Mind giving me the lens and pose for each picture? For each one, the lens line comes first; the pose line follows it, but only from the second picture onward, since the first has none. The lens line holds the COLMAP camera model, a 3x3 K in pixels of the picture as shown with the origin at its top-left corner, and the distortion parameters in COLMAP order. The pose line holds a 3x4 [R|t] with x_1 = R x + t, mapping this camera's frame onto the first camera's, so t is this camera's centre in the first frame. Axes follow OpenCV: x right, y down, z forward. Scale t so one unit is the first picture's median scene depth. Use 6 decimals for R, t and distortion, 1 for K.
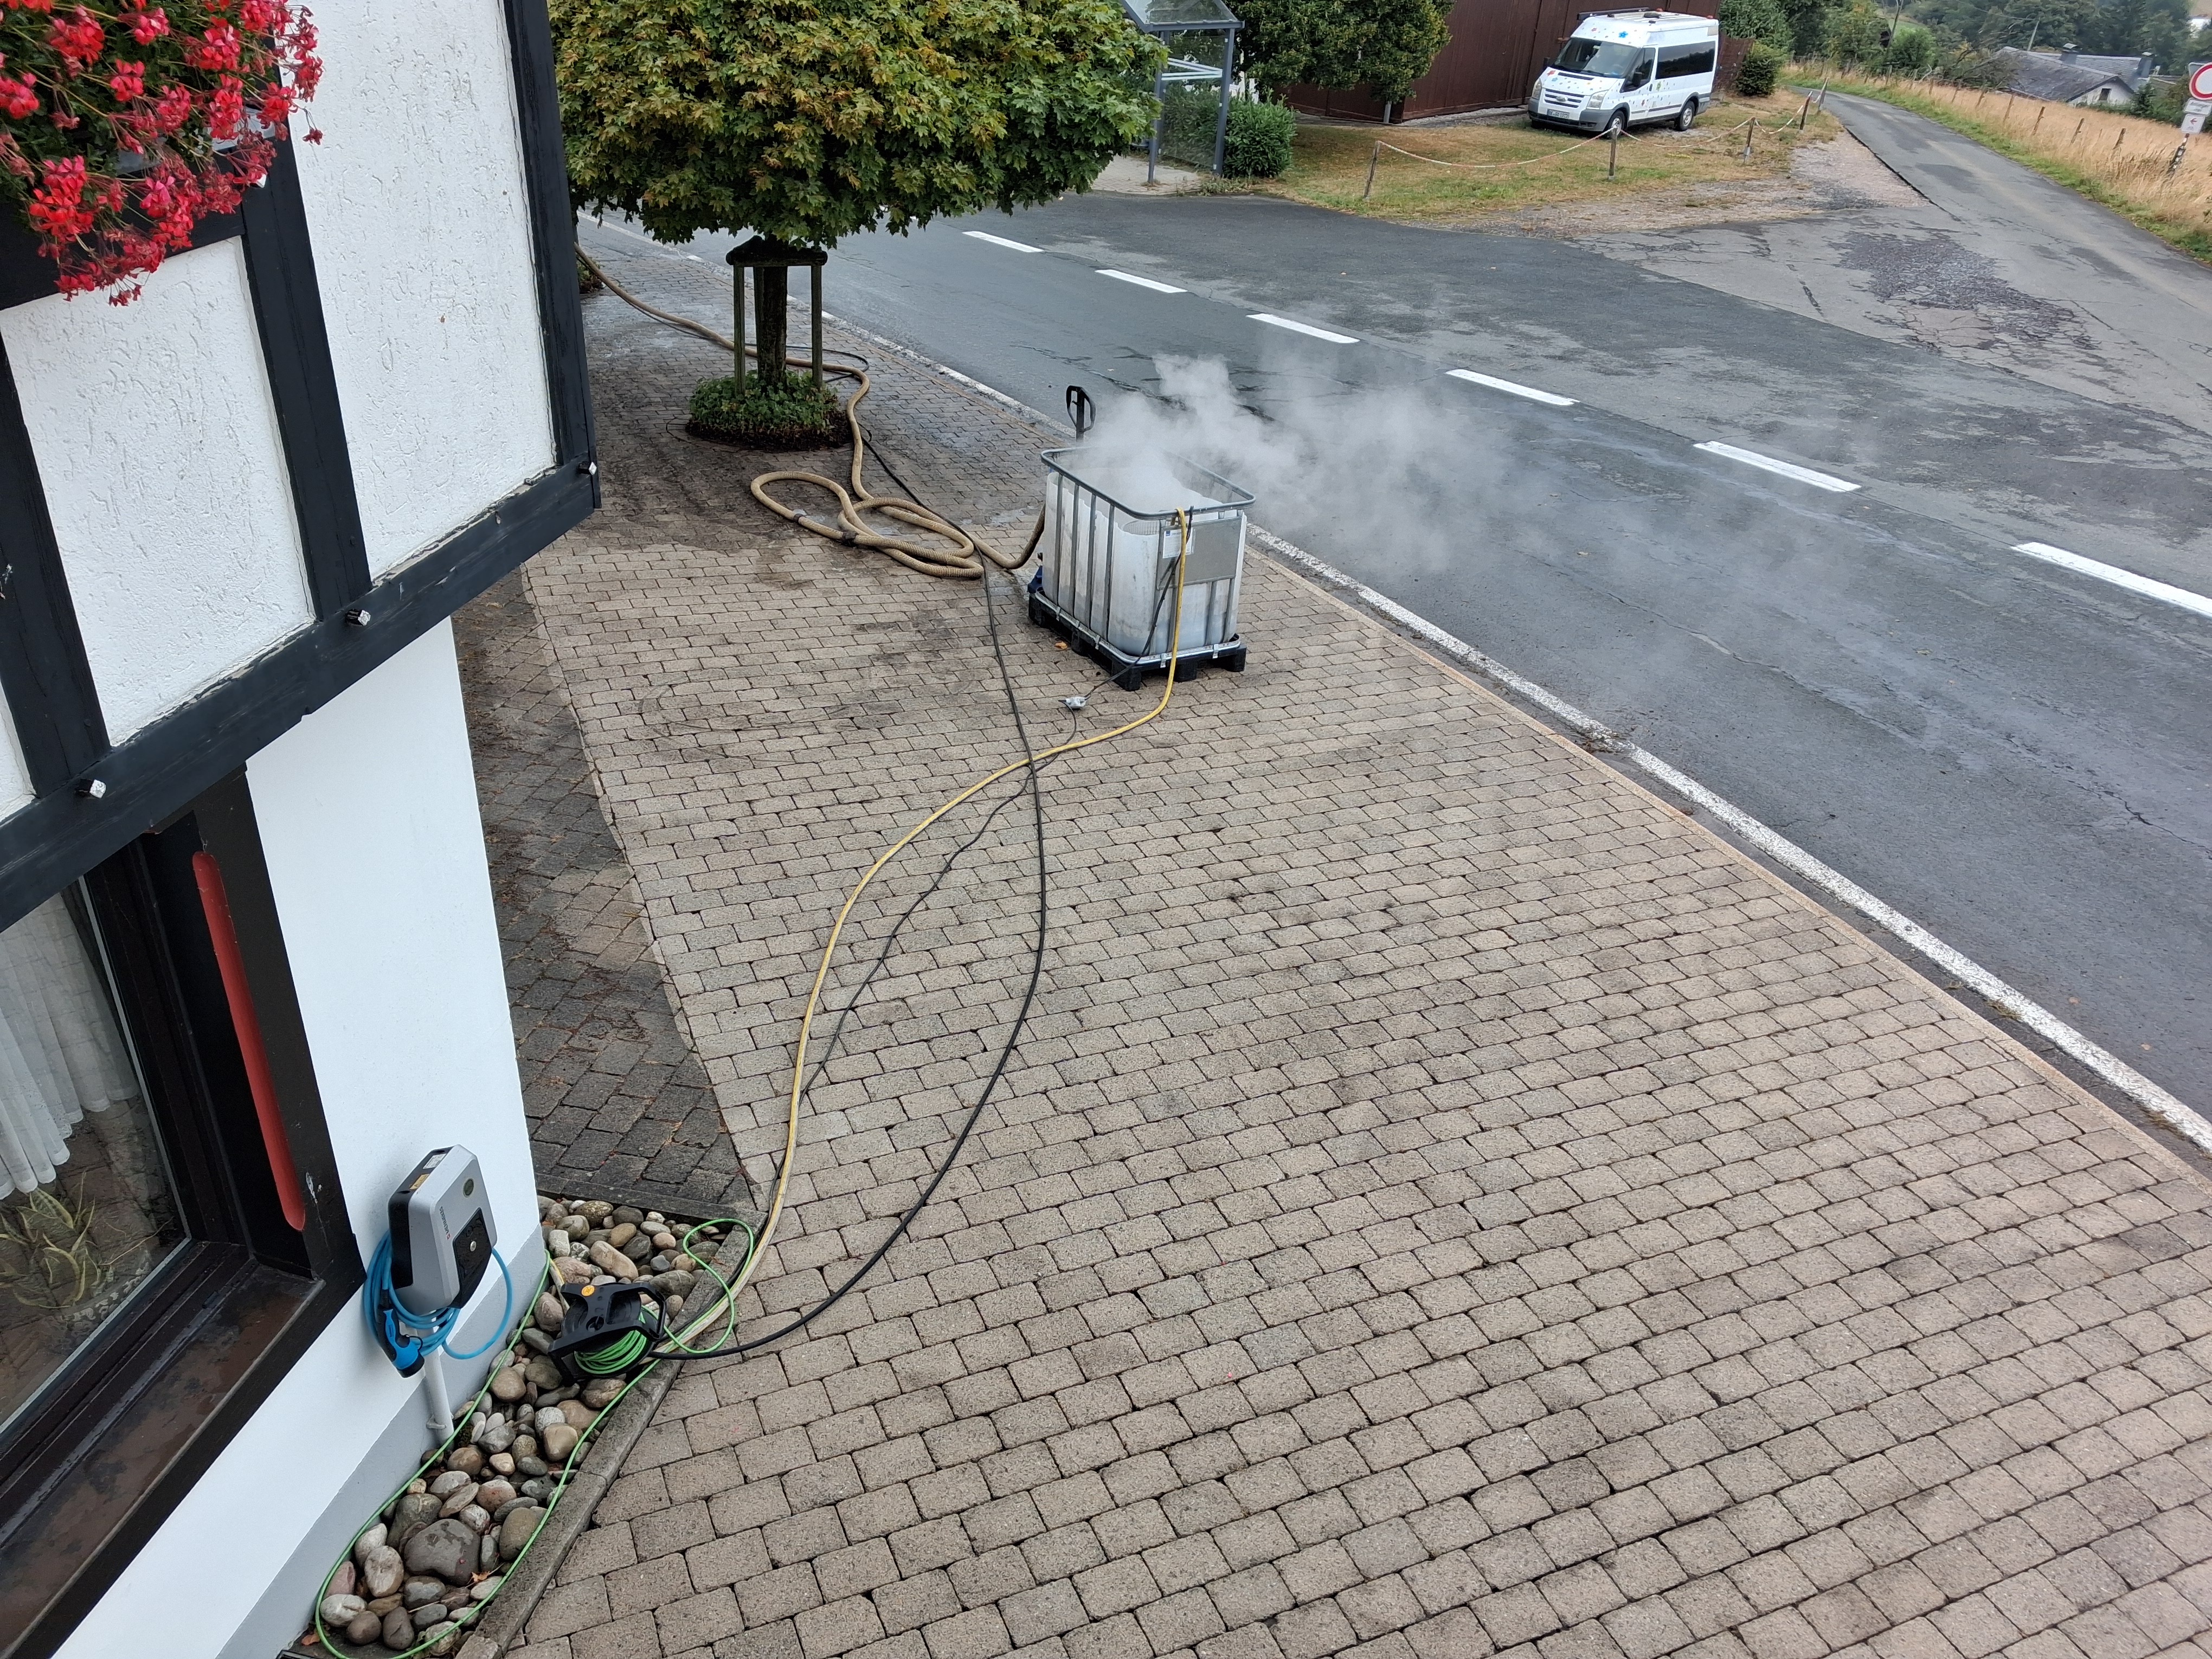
lens RADIAL K [[1715.7, 0, 1118.3], [0, 1715.7, 839.4], [0, 0, 1]] dist [0.022794, -0.031011]
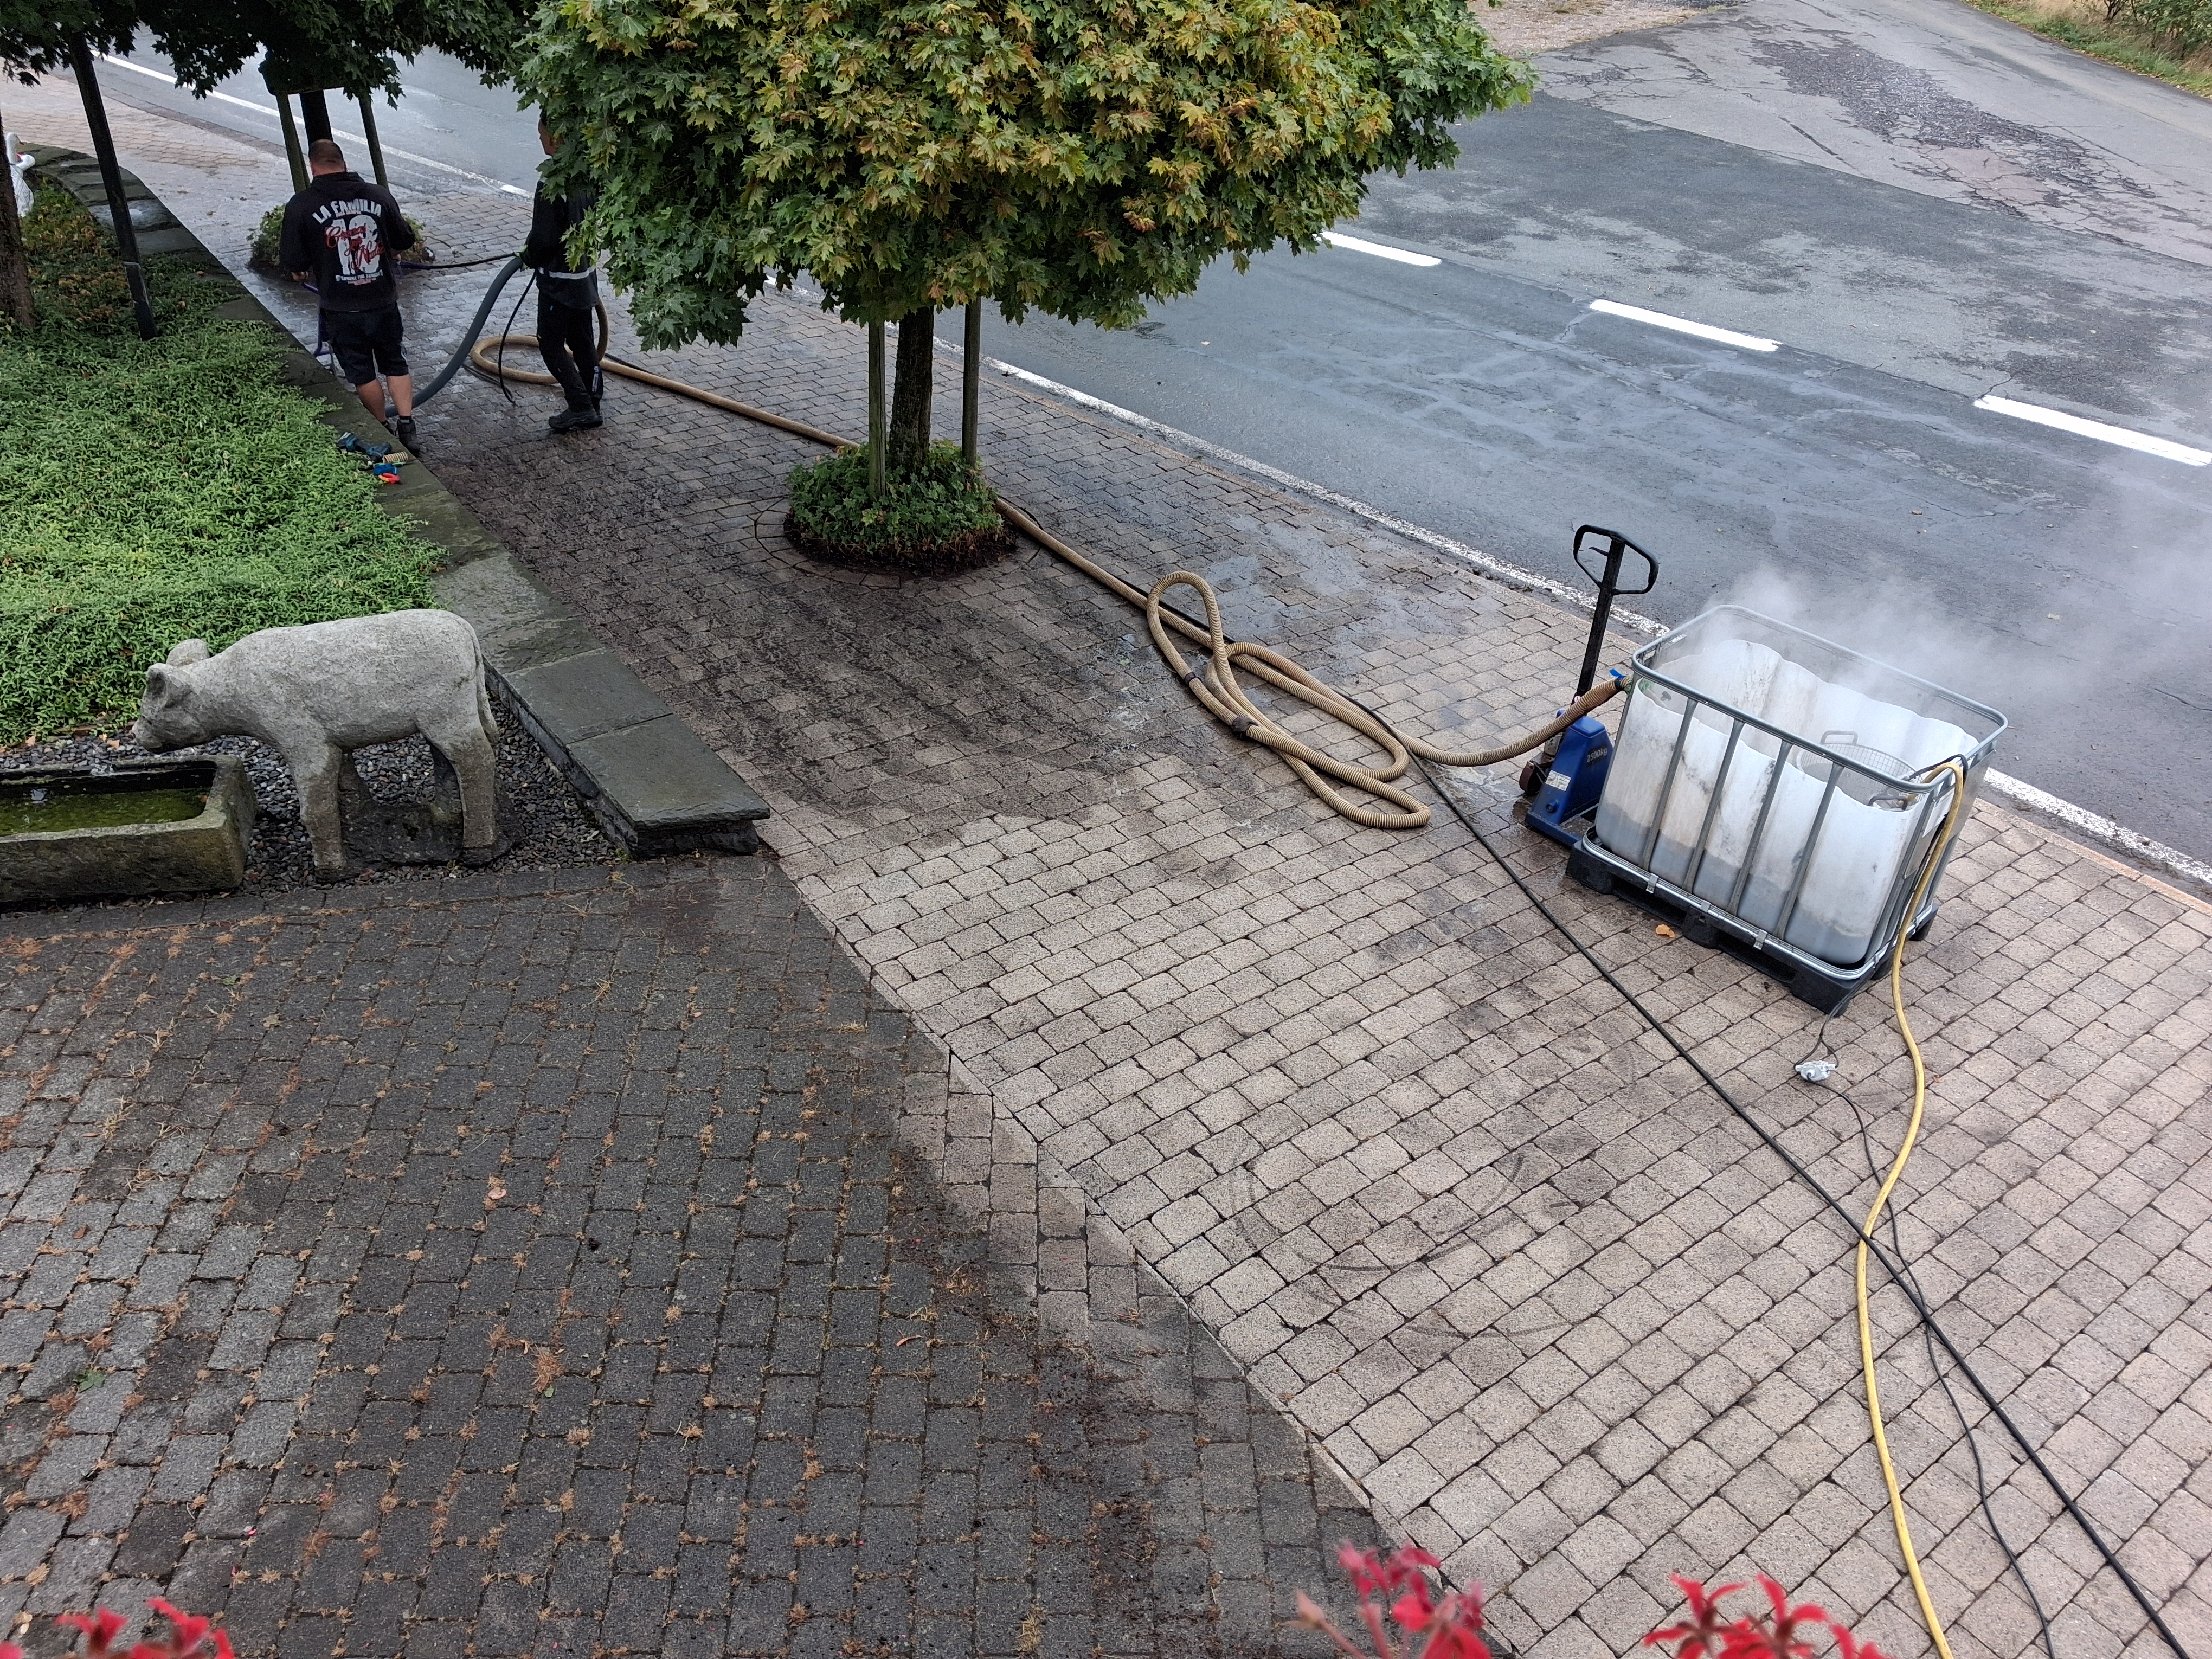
lens RADIAL K [[1715.7, 0, 1095.9], [0, 1715.7, 829.0], [0, 0, 1]] dist [0.022794, -0.031011]
pose [[0.968766, -0.143525, 0.202222, -0.374842], [0.118094, 0.984095, 0.132709, -0.264951], [-0.218052, -0.104682, 0.970307, 0.384480]]
